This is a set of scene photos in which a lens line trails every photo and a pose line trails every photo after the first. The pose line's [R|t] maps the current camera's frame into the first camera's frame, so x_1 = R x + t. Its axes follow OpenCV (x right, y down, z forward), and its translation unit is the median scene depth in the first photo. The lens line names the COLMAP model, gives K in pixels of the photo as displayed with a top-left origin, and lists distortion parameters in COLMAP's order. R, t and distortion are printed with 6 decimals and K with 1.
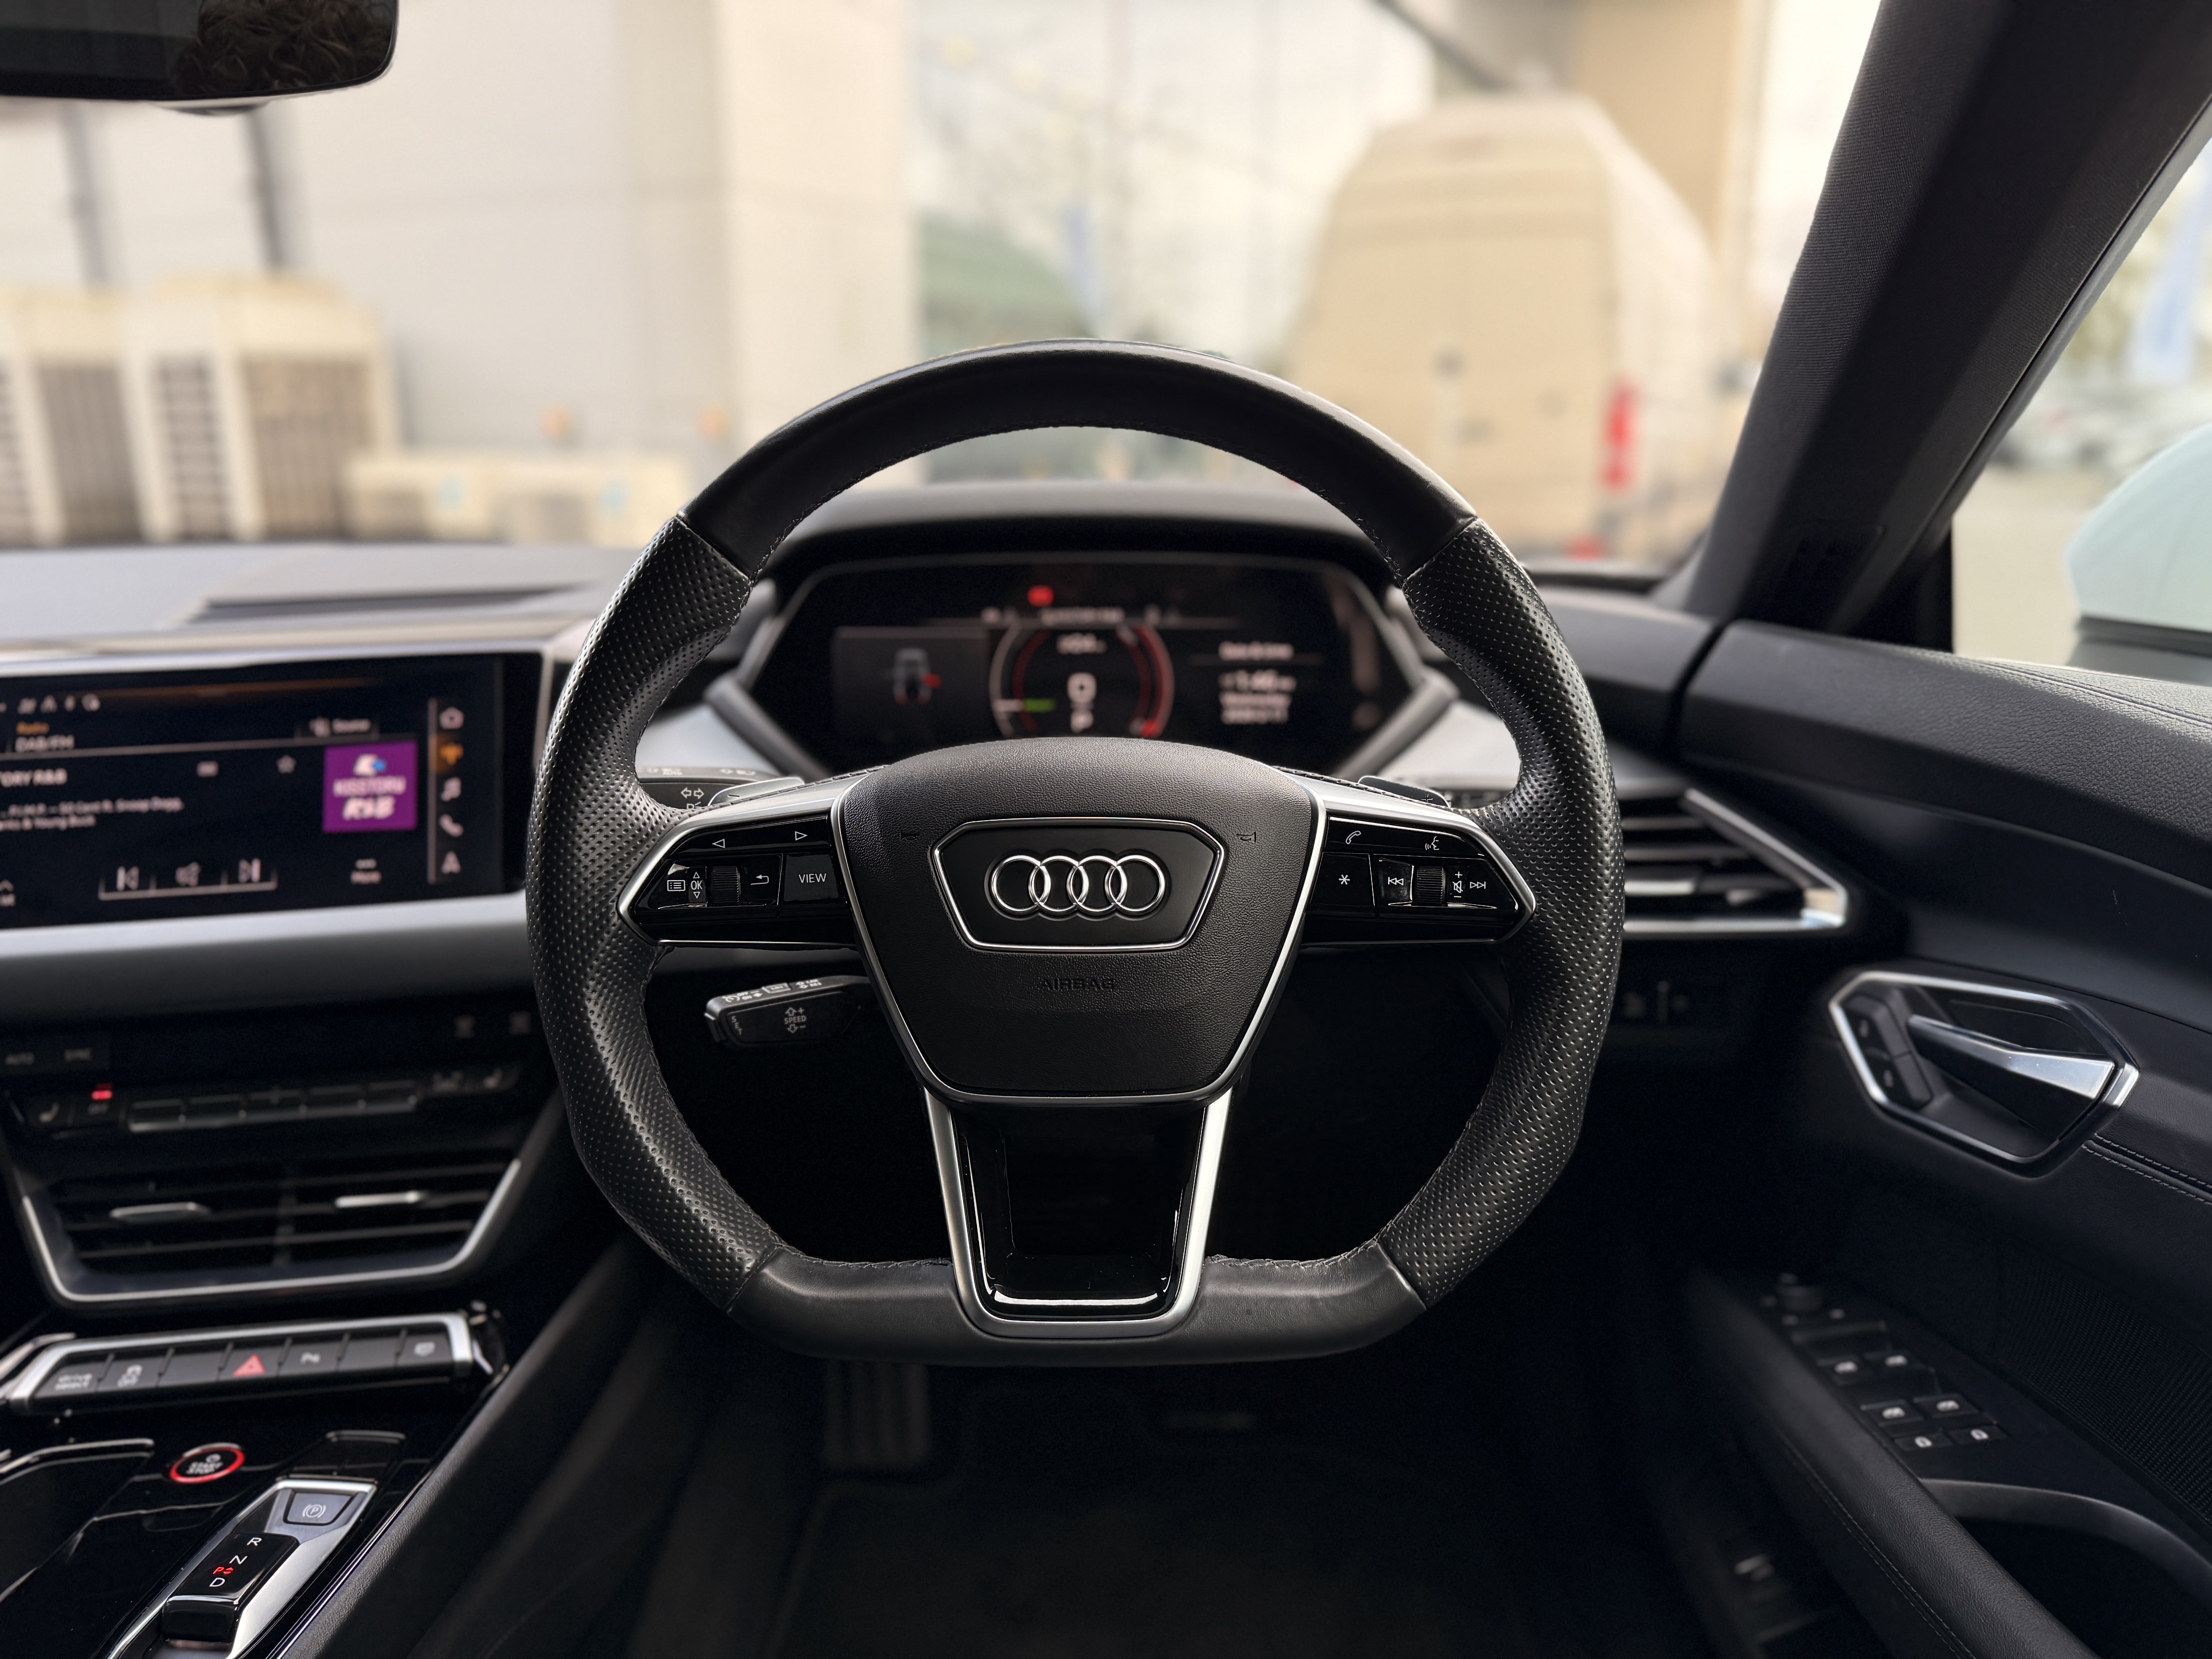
lens RADIAL K [[1557.5, 0, 1102.4], [0, 1557.5, 842.8], [0, 0, 1]] dist [0.045876, -0.064094]
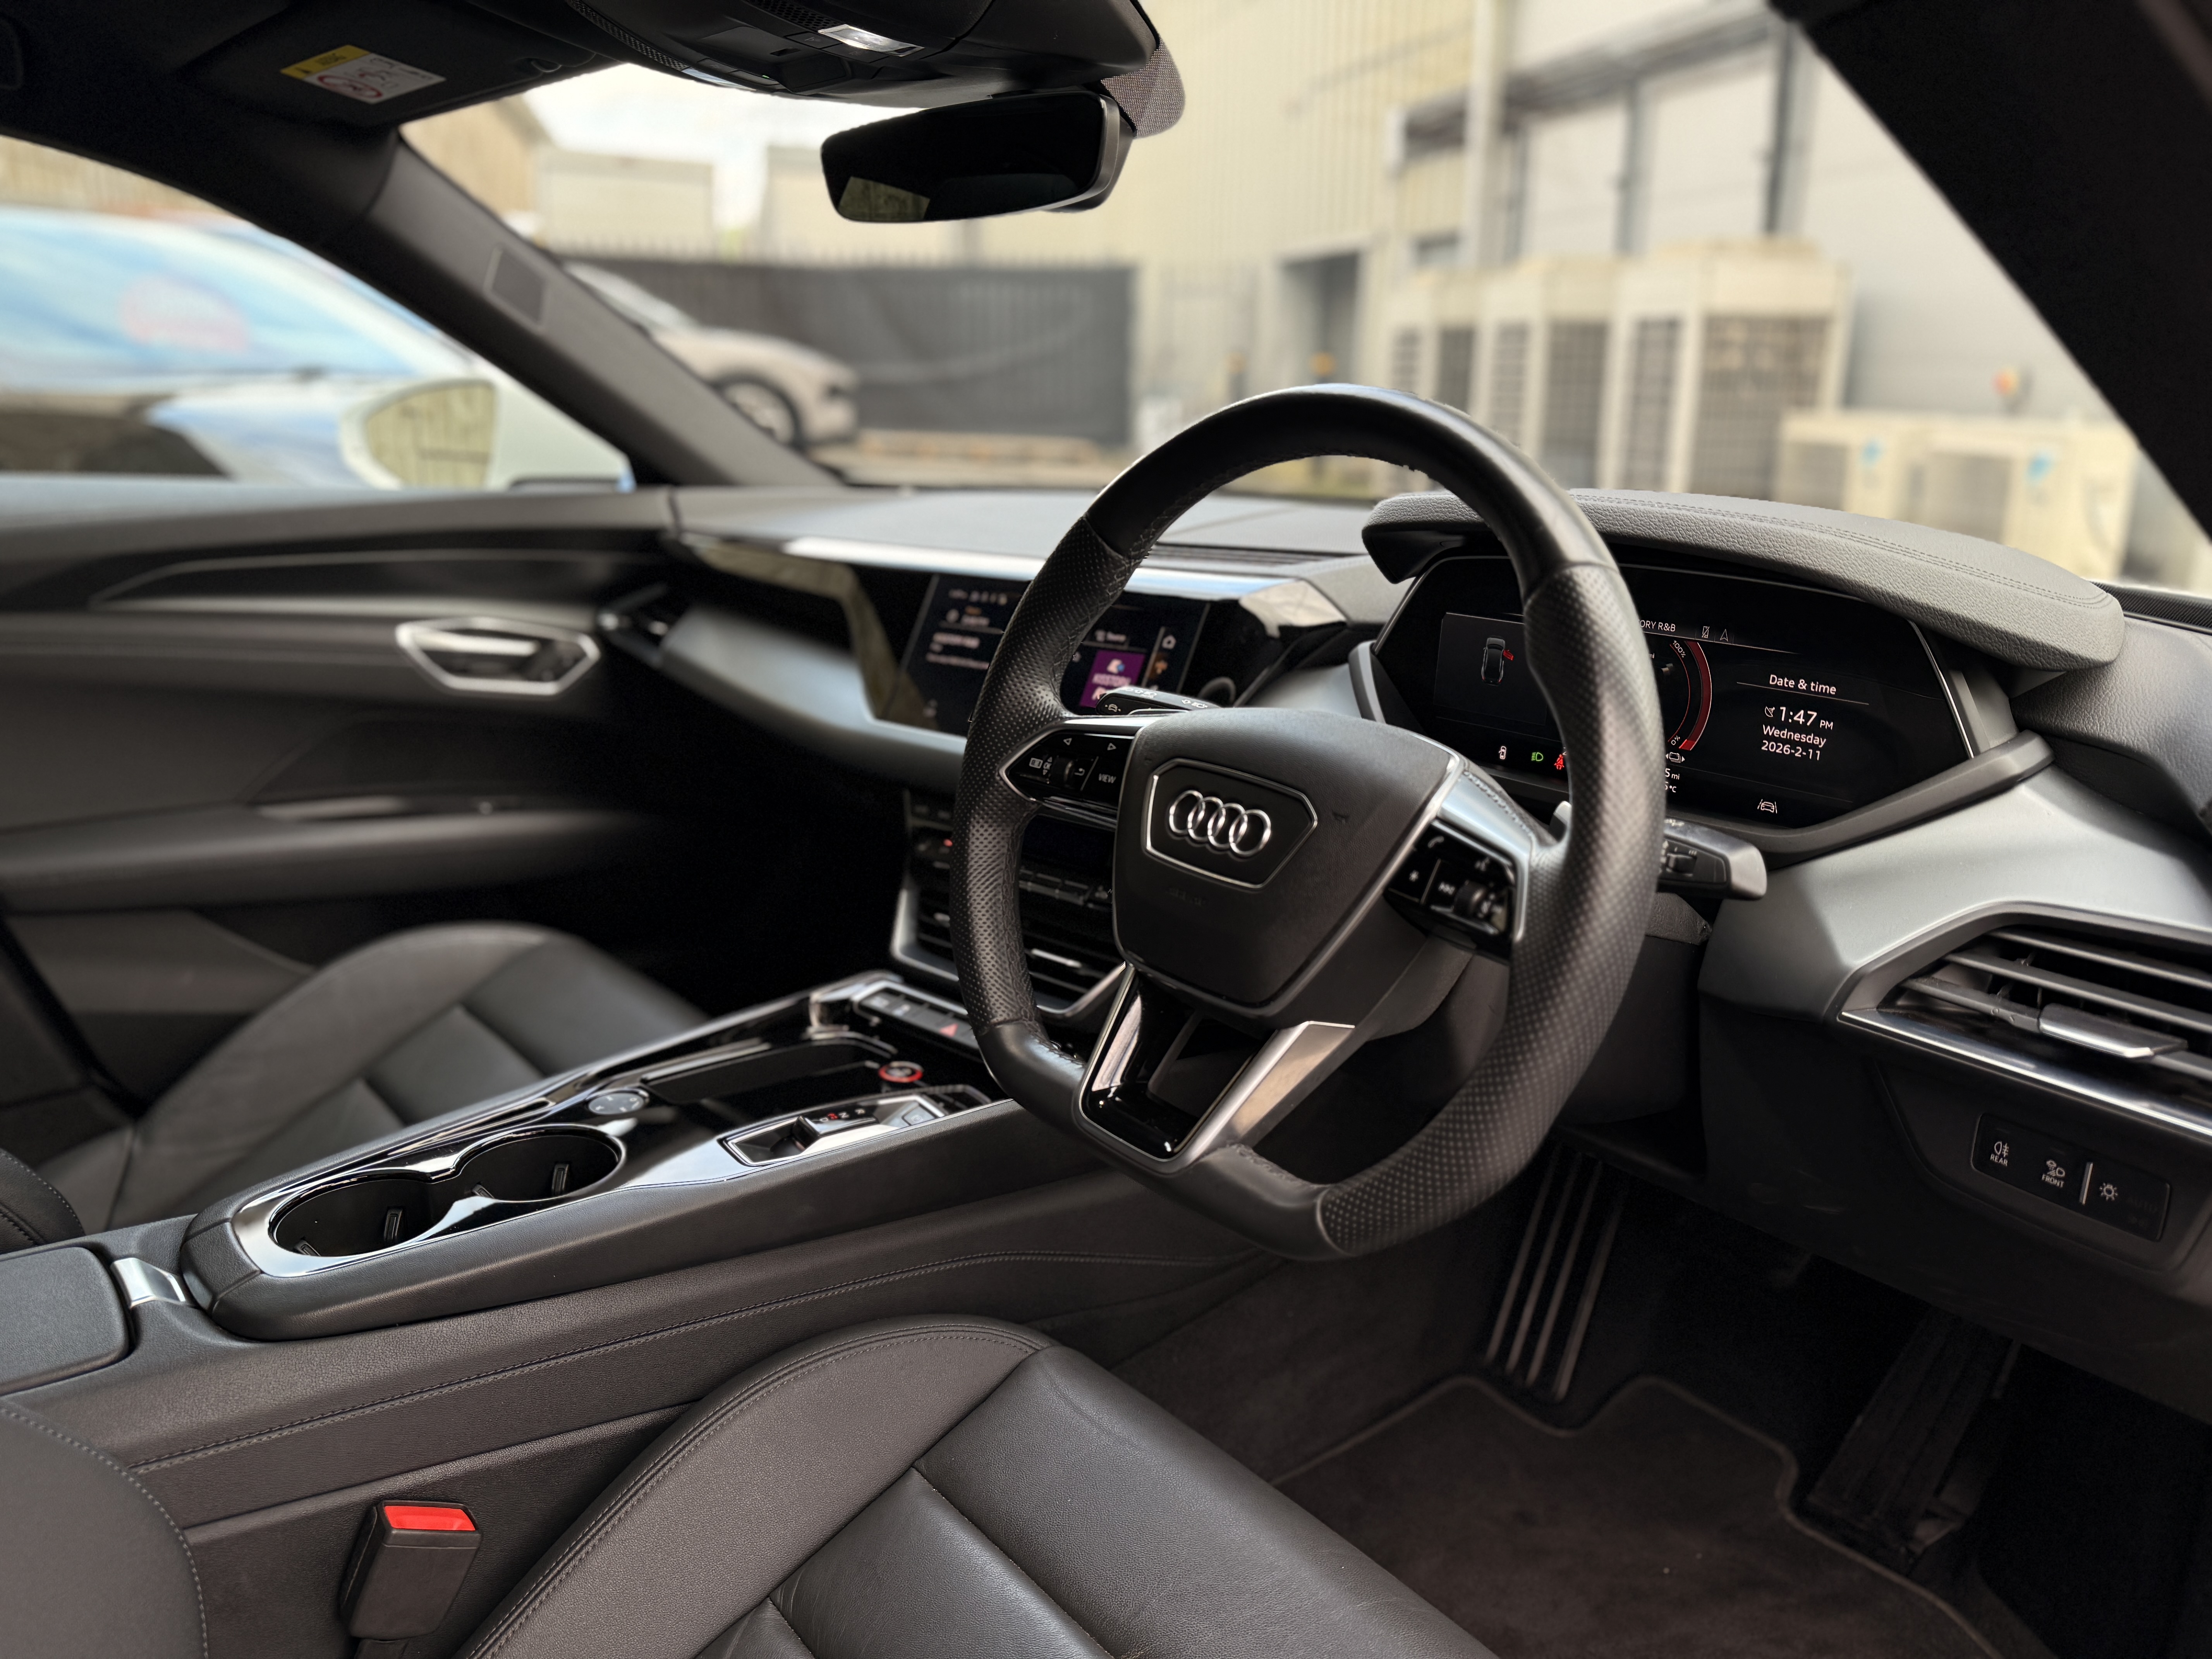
lens RADIAL K [[1557.5, 0, 1098.6], [0, 1557.5, 847.5], [0, 0, 1]] dist [0.045876, -0.064094]
pose [[0.631872, 0.232522, -0.739372, 0.672602], [-0.208193, 0.969799, 0.127066, -0.073007], [0.746588, 0.073642, 0.661198, 0.069480]]
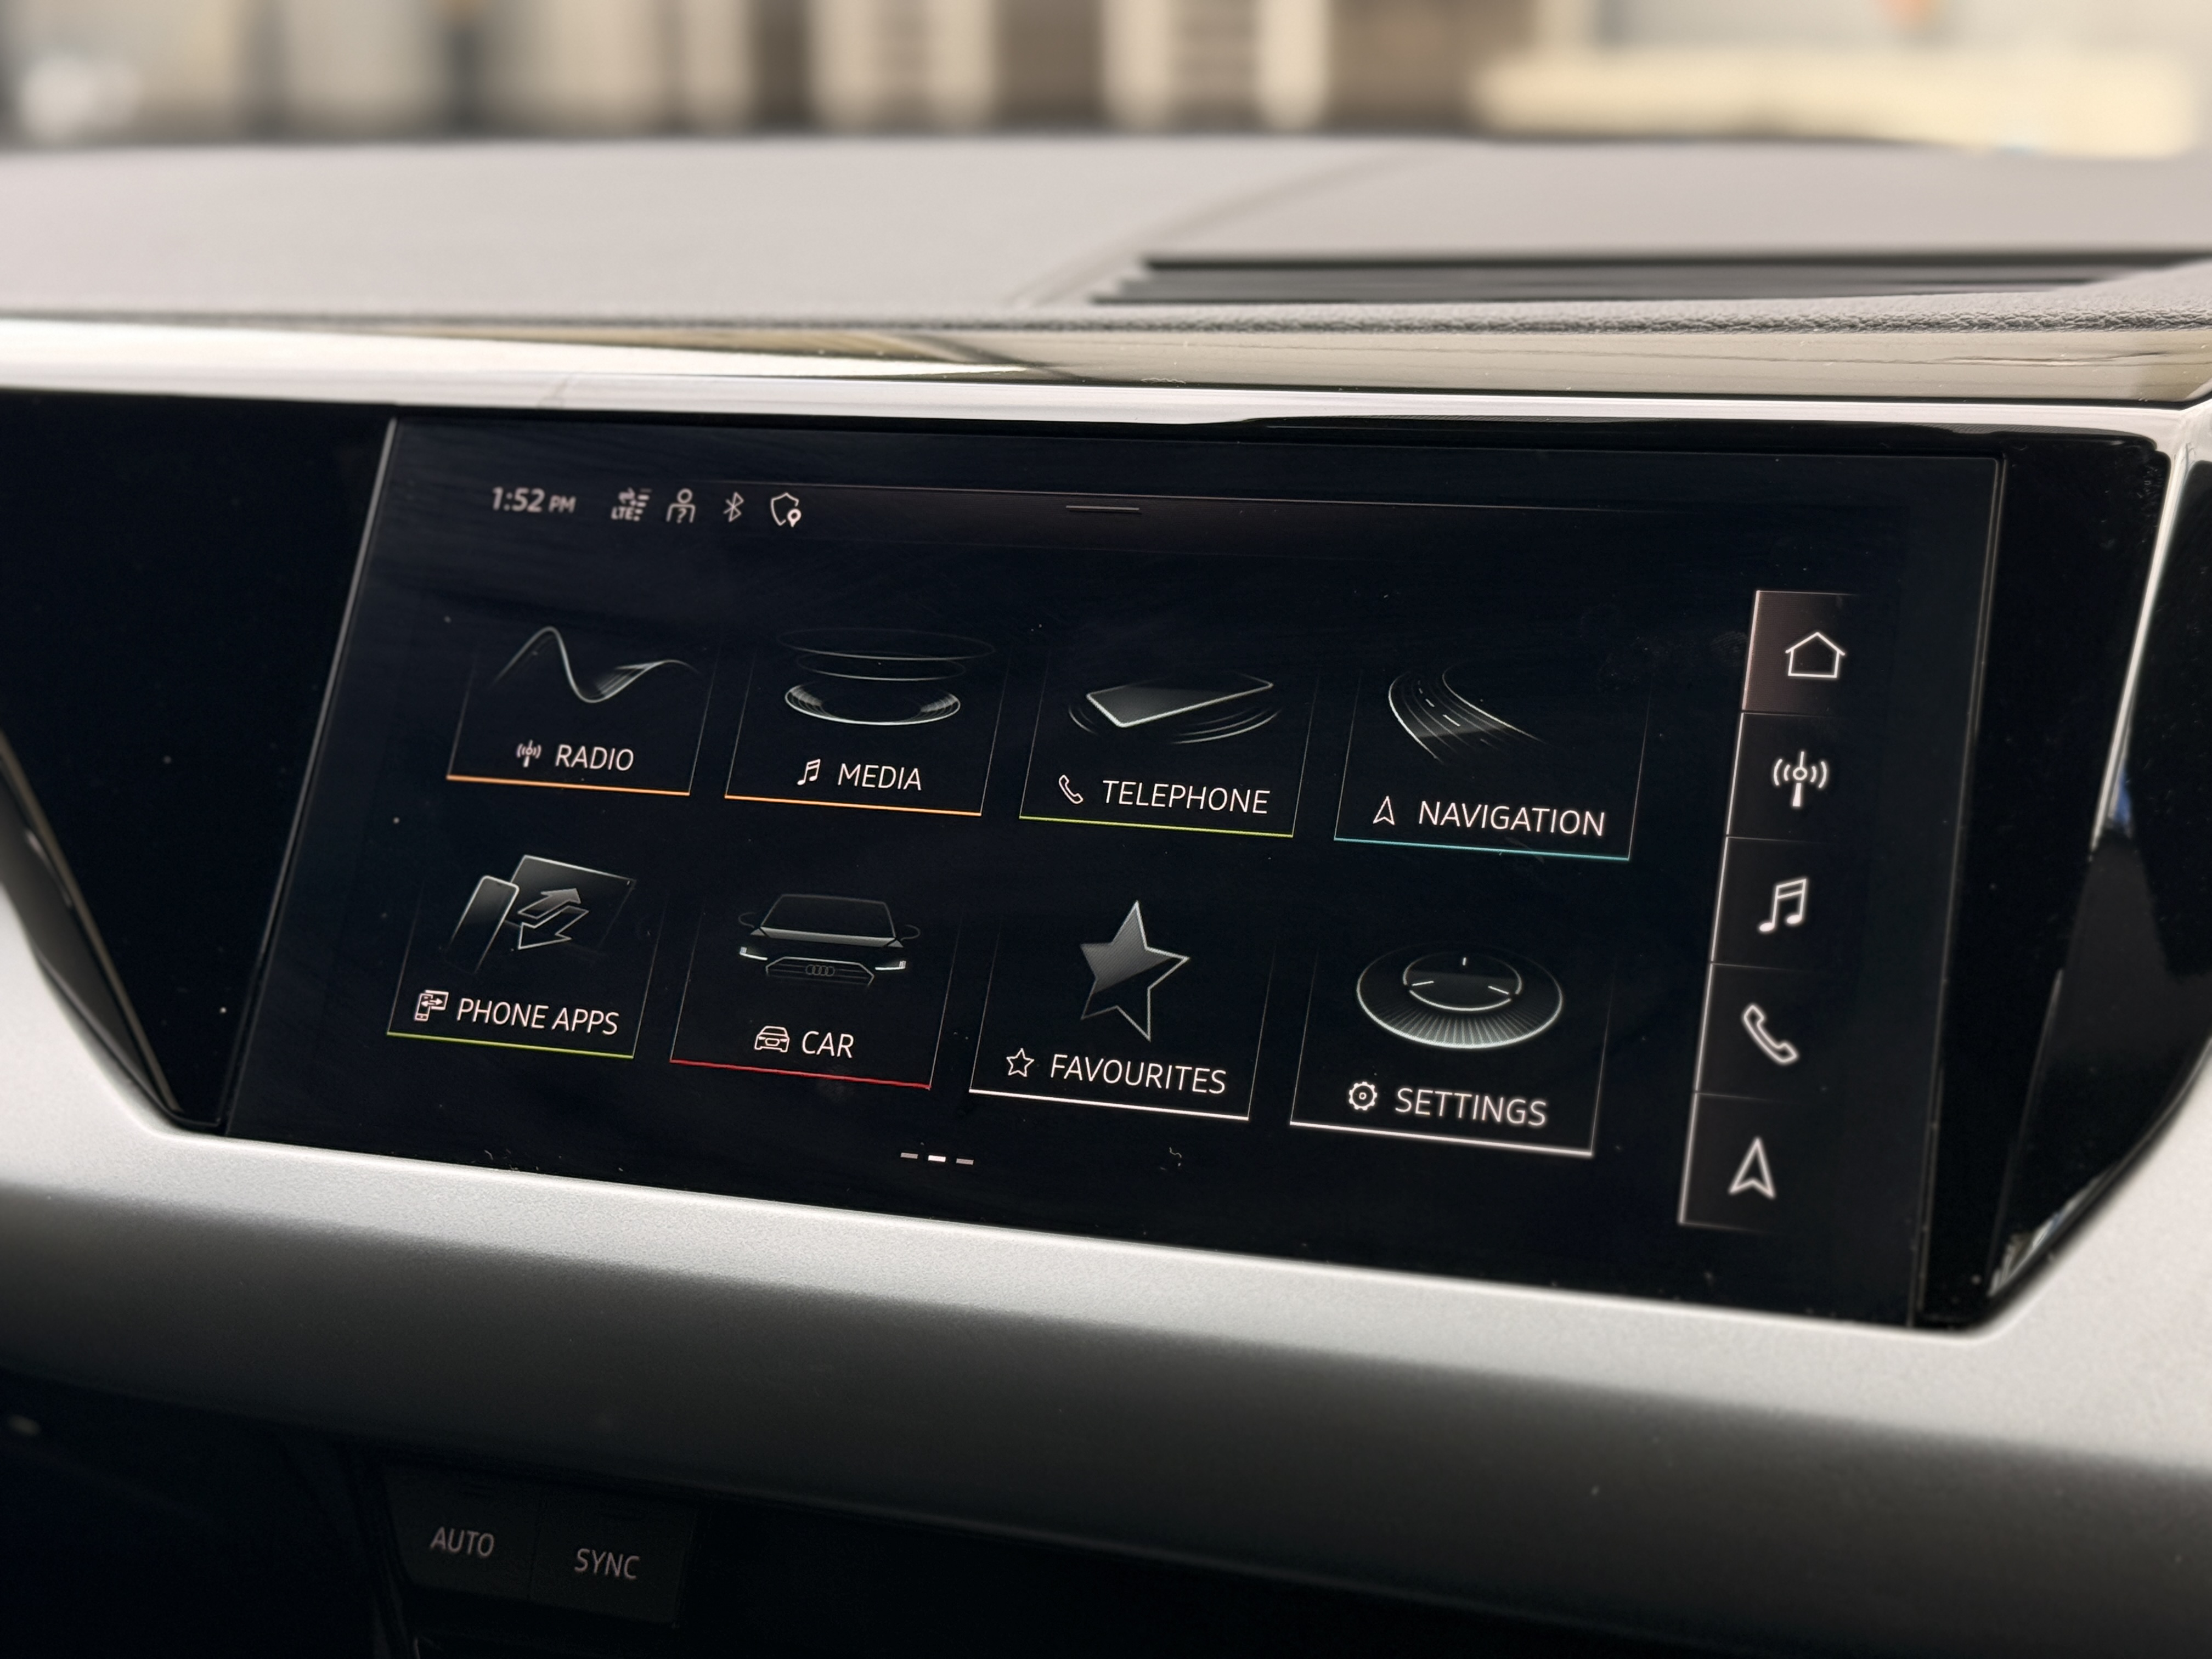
lens RADIAL K [[3306.9, 0, 1120.2], [0, 3306.9, 832.8], [0, 0, 1]] dist [0.170582, 0.000000]
pose [[0.855045, 0.120954, -0.504251, -0.239641], [-0.129924, 0.991370, 0.017490, -0.046211], [0.502015, 0.050559, 0.863380, 0.467621]]
